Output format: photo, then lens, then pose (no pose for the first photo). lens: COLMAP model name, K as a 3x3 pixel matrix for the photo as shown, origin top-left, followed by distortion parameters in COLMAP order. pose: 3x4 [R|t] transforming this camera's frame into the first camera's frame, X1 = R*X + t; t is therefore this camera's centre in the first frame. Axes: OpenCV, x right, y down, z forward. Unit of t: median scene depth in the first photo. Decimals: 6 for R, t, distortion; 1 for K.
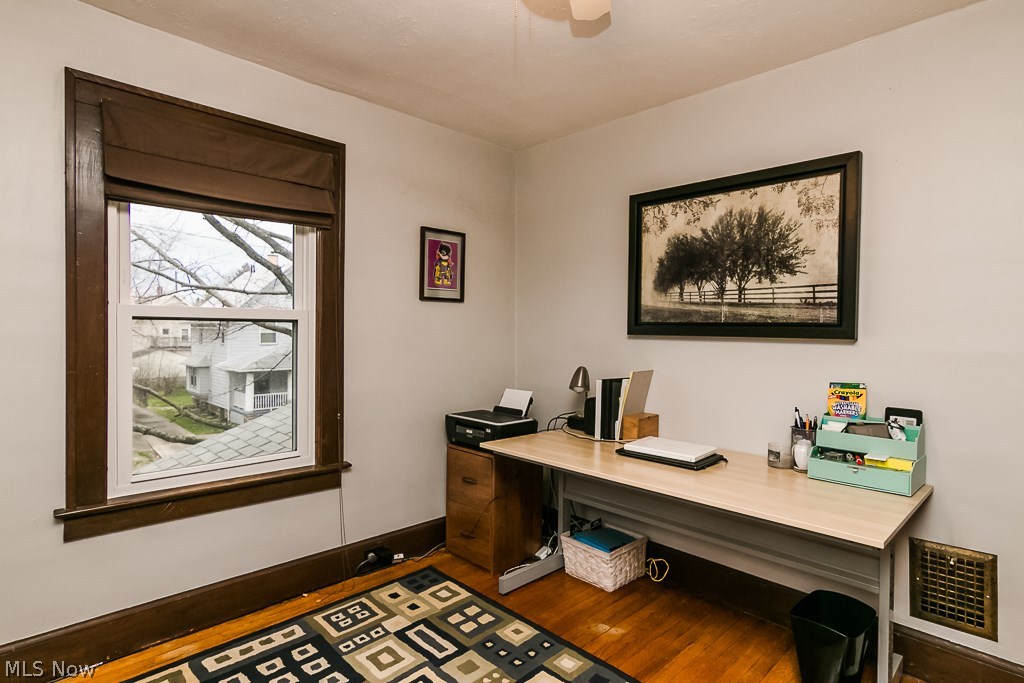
lens RADIAL K [[527.6, 0, 517.8], [0, 527.6, 338.2], [0, 0, 1]] dist [-0.006746, 0.004093]
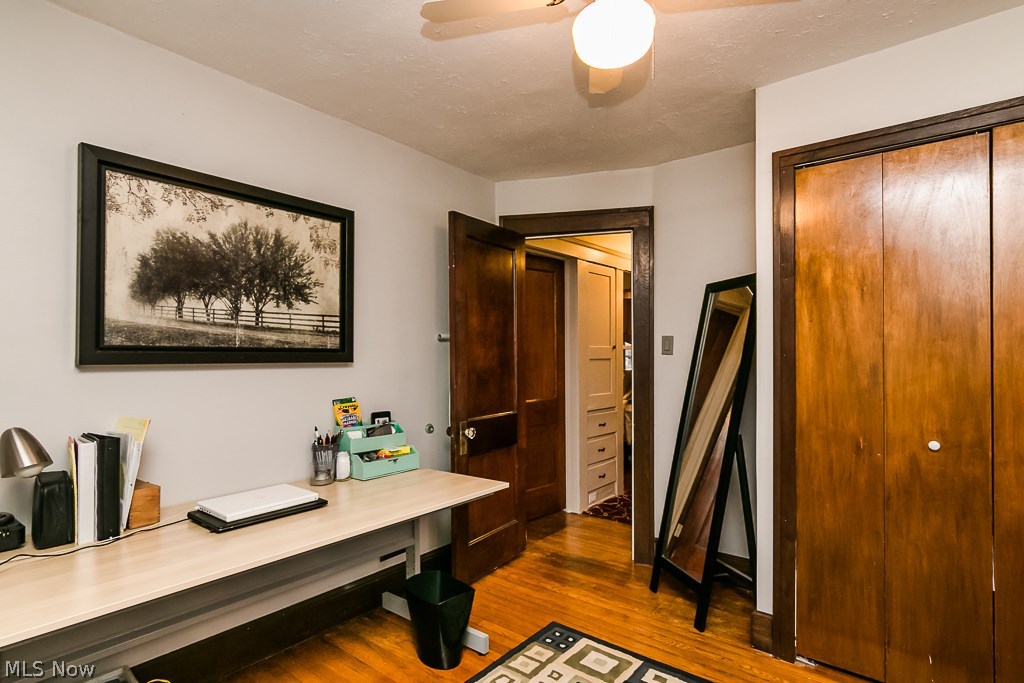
lens RADIAL K [[527.6, 0, 514.5], [0, 527.6, 345.1], [0, 0, 1]] dist [-0.006746, 0.004093]
pose [[-0.119272, 0.002148, 0.992859, -0.514167], [0.009926, 0.999950, -0.000971, -0.026781], [-0.992812, 0.009740, -0.119288, 0.623301]]
